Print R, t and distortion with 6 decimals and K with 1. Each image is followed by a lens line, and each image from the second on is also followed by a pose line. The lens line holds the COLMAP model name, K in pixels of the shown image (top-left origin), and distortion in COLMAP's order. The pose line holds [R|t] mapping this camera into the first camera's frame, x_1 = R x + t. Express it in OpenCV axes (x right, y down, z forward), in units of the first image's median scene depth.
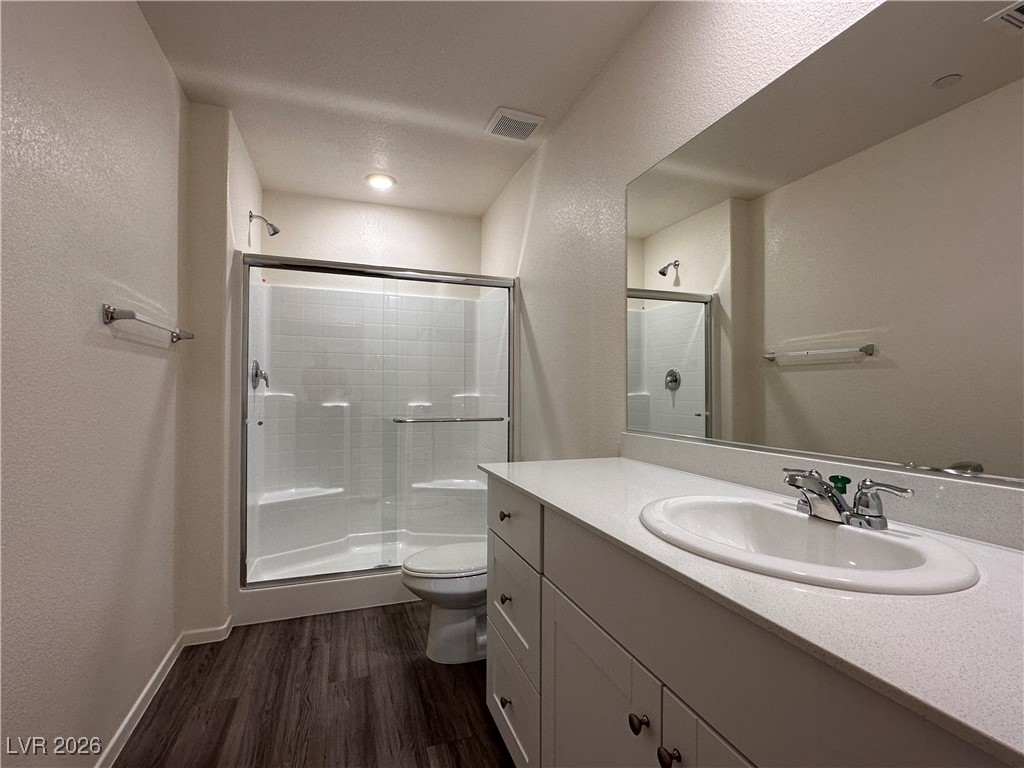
lens RADIAL K [[485.0, 0, 512.0], [0, 485.0, 384.0], [0, 0, 1]] dist [0.003639, -0.003805]
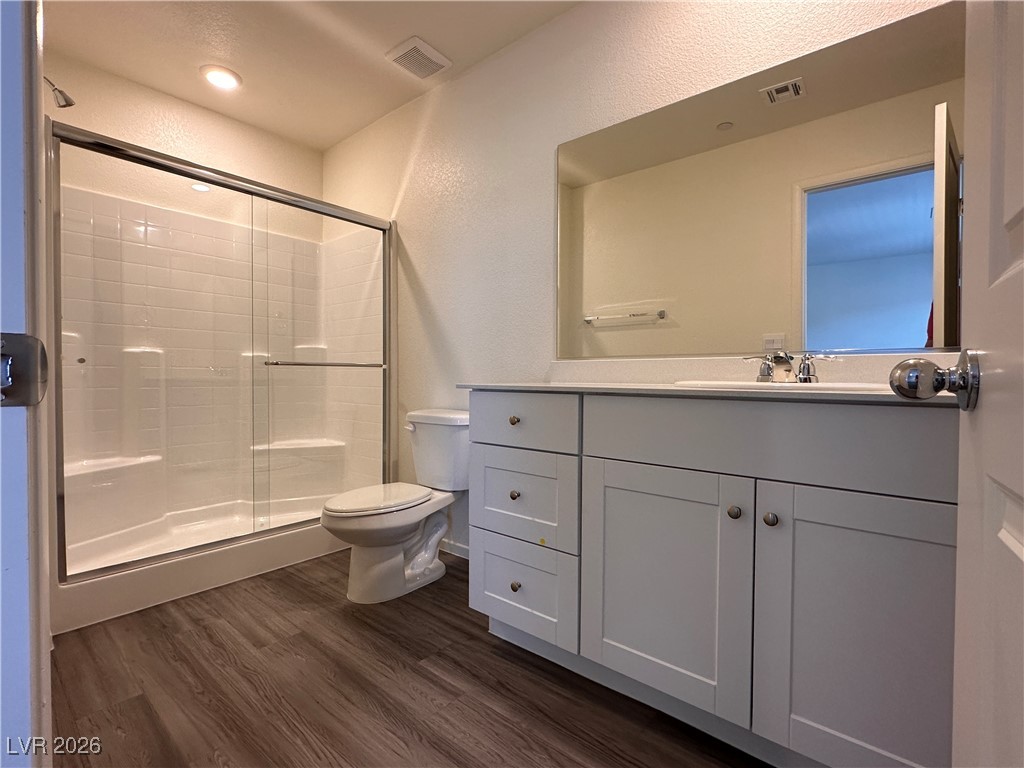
lens RADIAL K [[485.0, 0, 512.0], [0, 485.0, 384.0], [0, 0, 1]] dist [0.003639, -0.003805]
pose [[0.864013, -0.009187, 0.503386, -0.325028], [-0.008245, 0.999441, 0.032391, 0.086956], [-0.503402, -0.032137, 0.863454, 0.032095]]
